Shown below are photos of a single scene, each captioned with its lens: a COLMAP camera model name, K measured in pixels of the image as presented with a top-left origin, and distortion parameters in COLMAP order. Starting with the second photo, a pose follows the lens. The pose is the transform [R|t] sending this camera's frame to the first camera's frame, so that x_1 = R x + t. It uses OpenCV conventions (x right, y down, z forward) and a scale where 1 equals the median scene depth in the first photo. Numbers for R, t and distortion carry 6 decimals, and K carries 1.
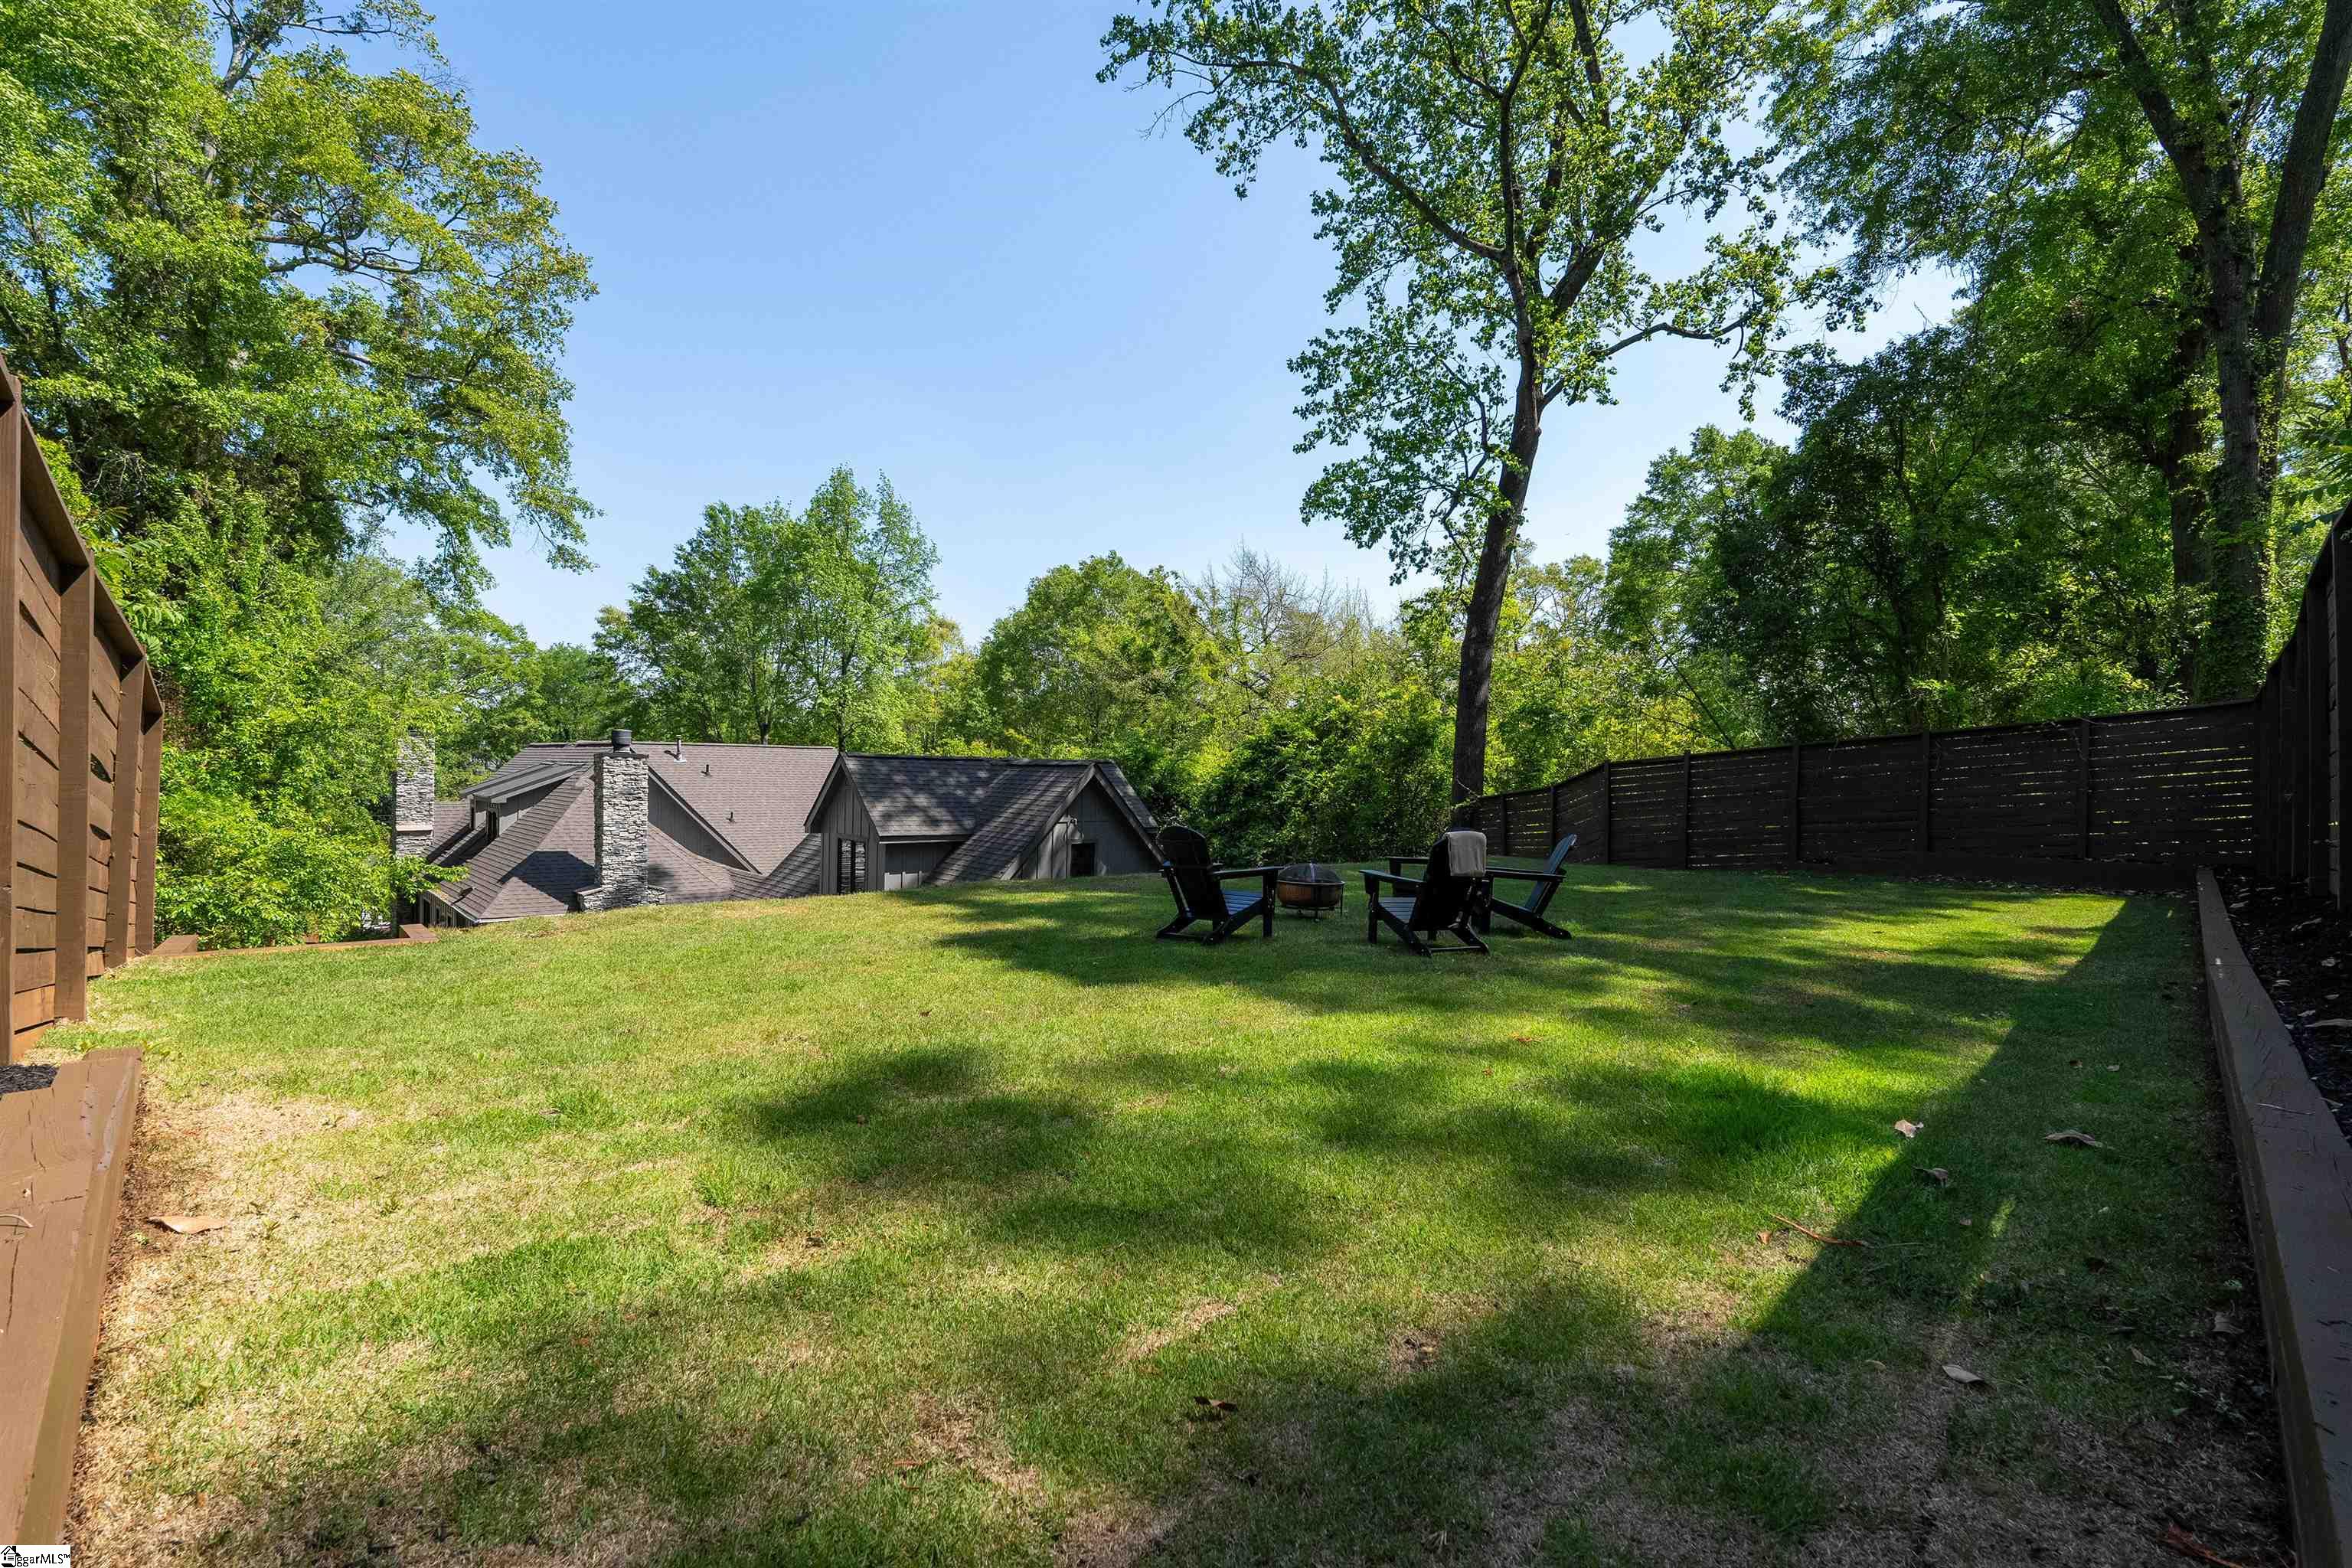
lens RADIAL K [[1028.3, 0, 1176.3], [0, 1028.3, 785.6], [0, 0, 1]] dist [-0.001224, -0.000480]
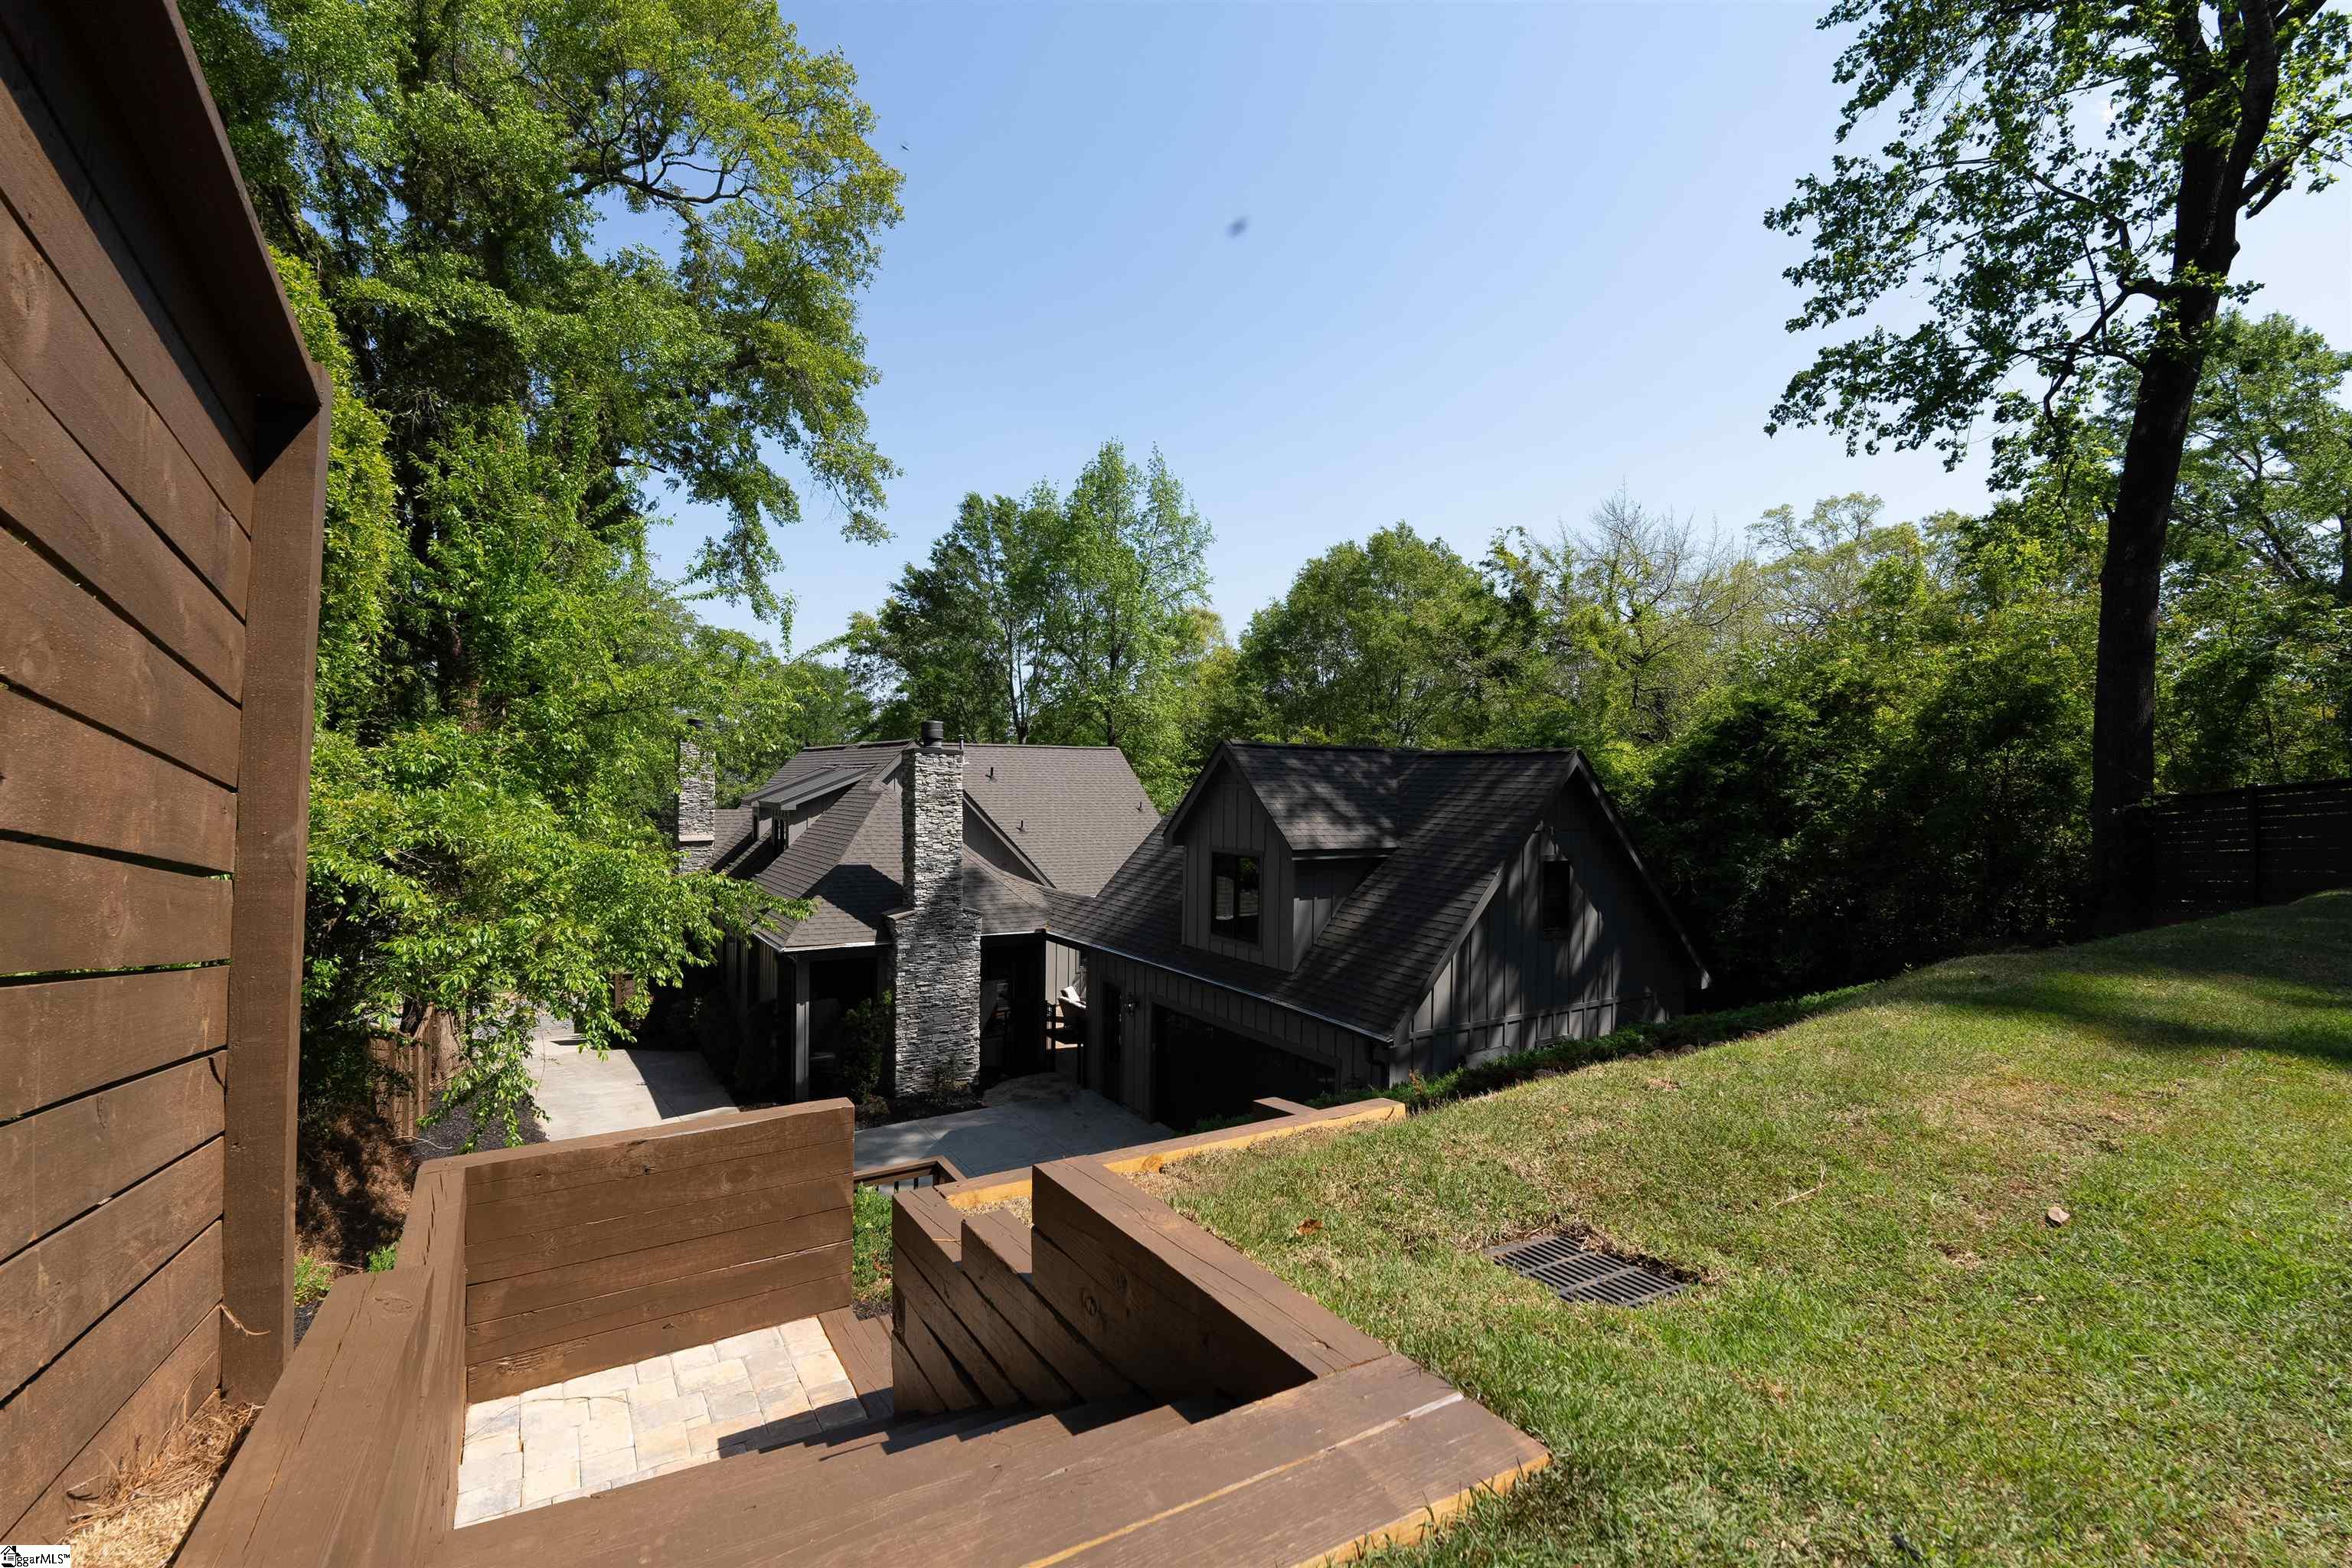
lens RADIAL K [[1028.3, 0, 1176.4], [0, 1028.3, 772.6], [0, 0, 1]] dist [-0.001224, -0.000480]
pose [[0.984290, -0.008956, -0.176333, -0.154300], [0.005095, 0.999738, -0.022334, 0.005710], [0.176487, 0.021085, 0.984077, 0.166637]]
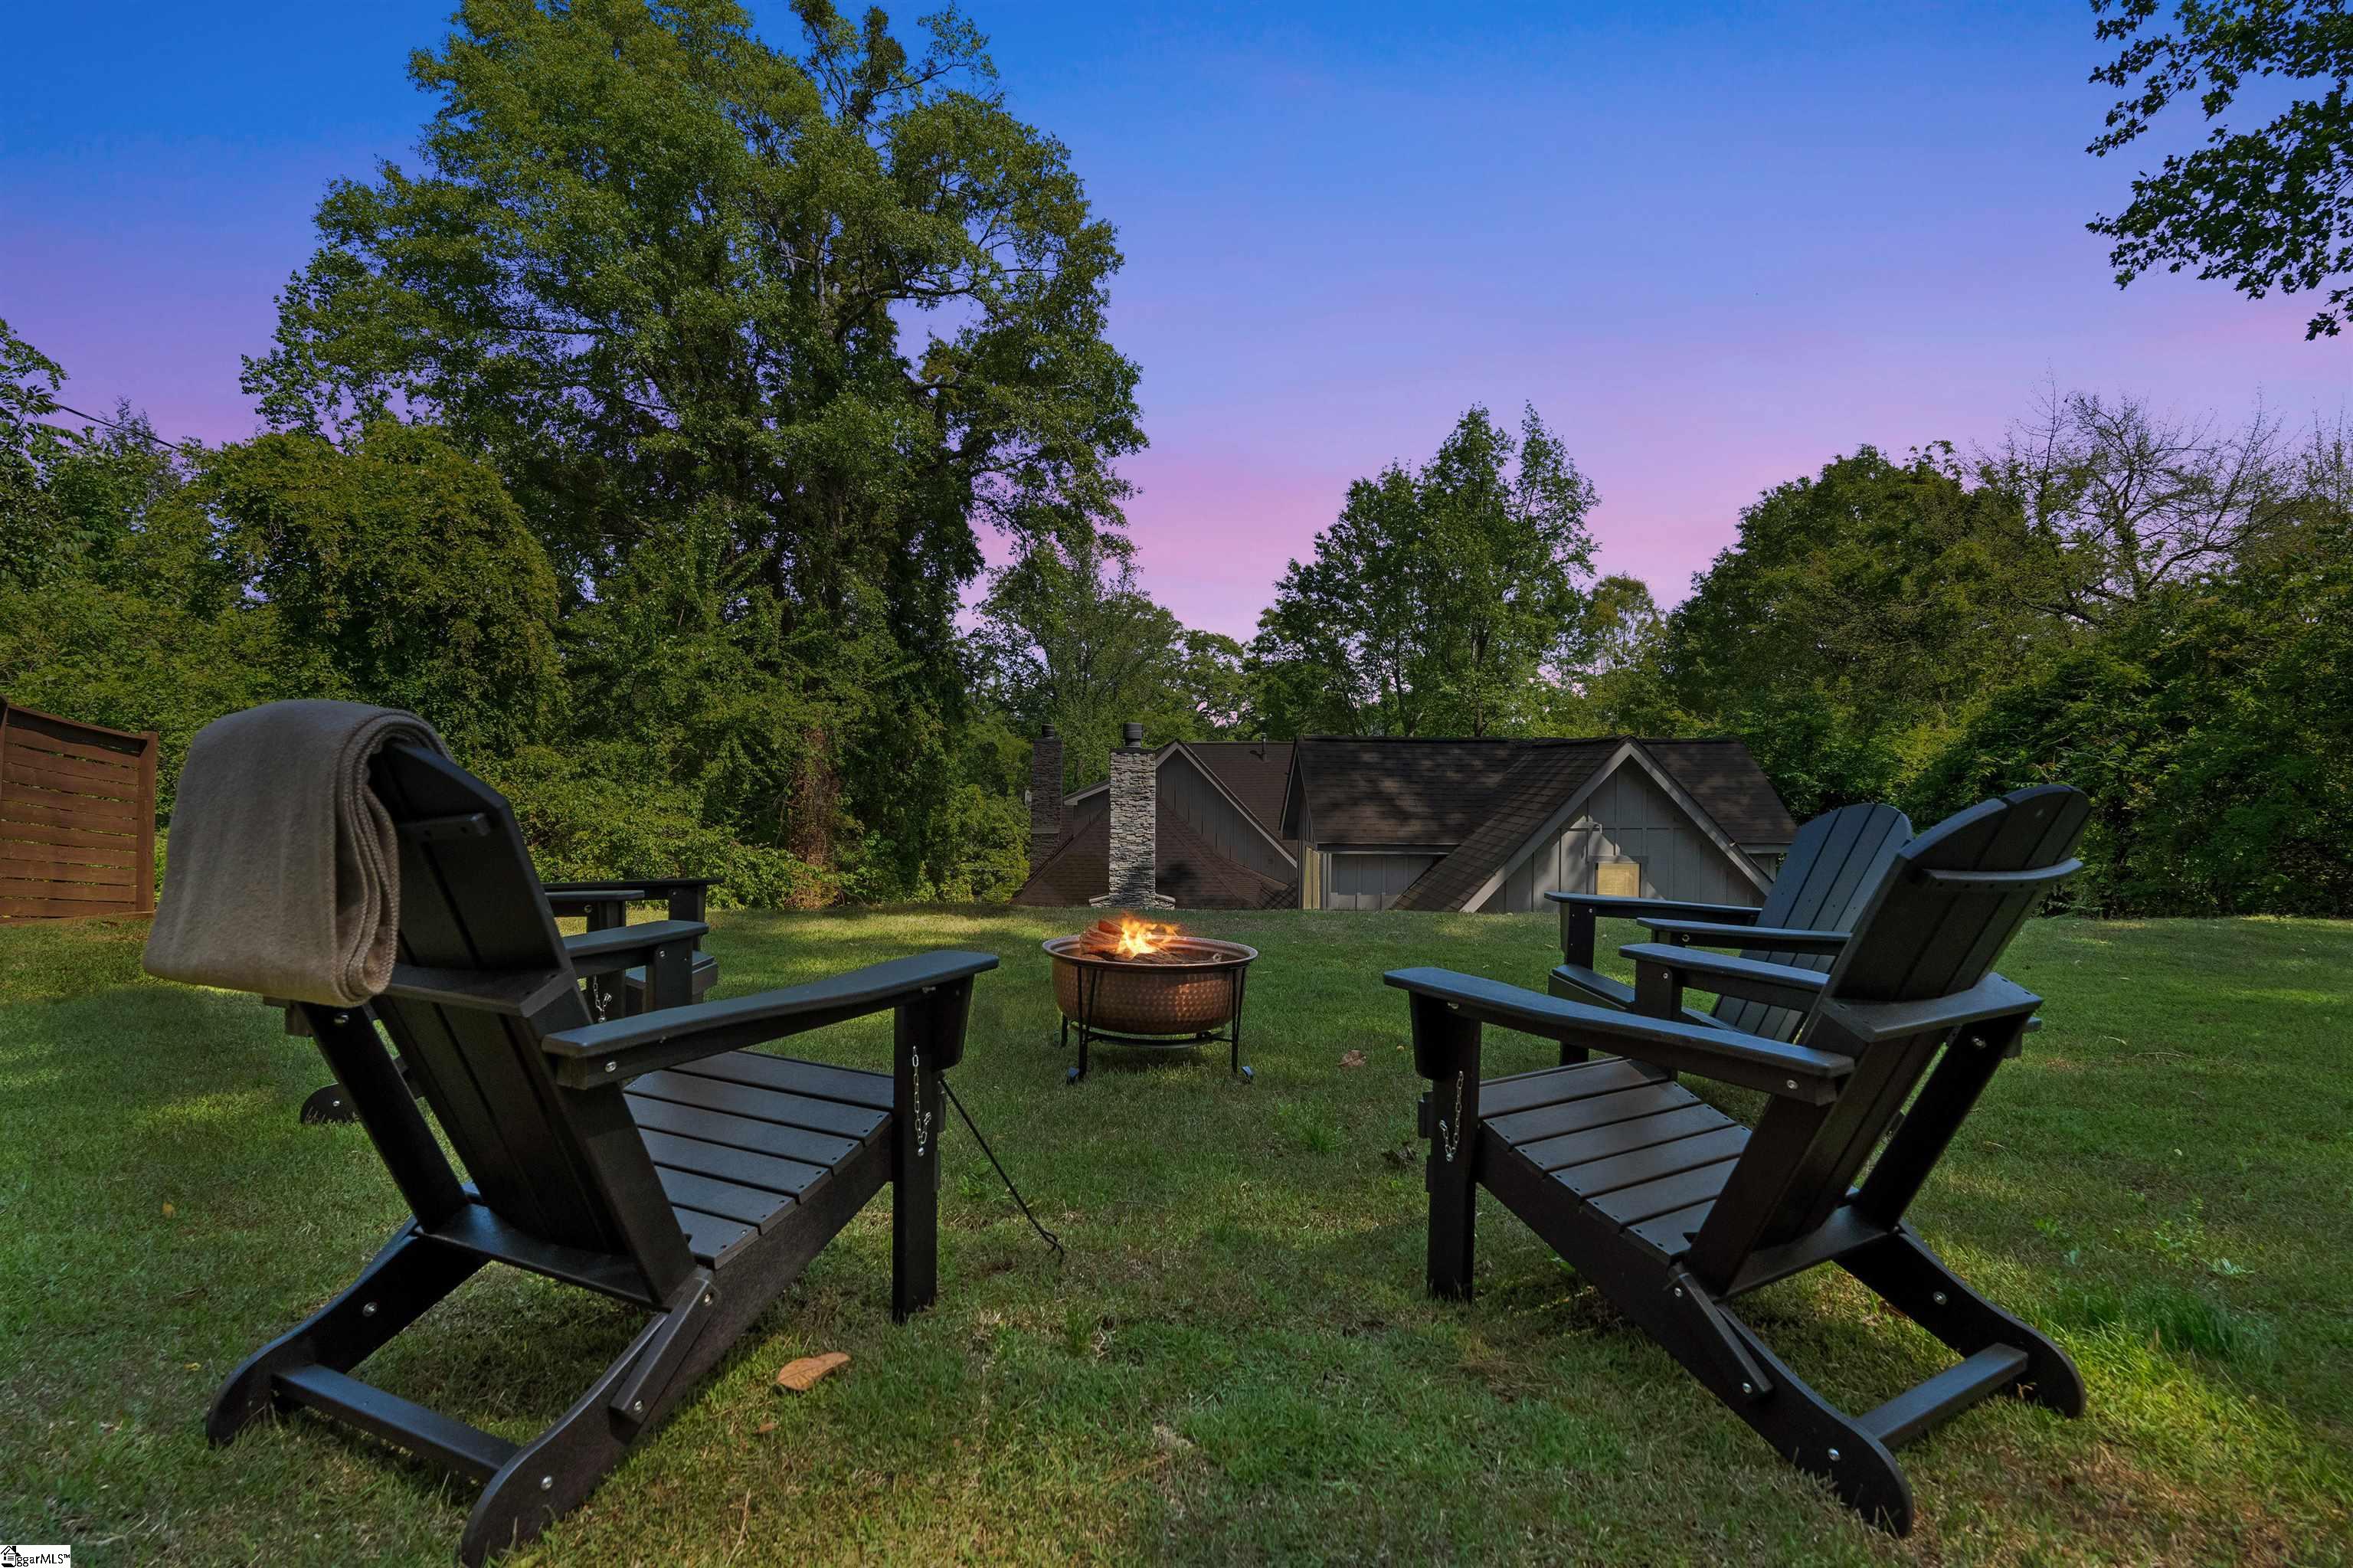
lens RADIAL K [[1122.4, 0, 1171.9], [0, 1122.4, 787.3], [0, 0, 1]] dist [-0.017929, -0.000600]
pose [[0.768928, -0.006516, -0.639303, 0.089182], [0.000279, 0.999951, -0.009857, 0.009709], [0.639336, 0.007401, 0.768892, 0.206622]]
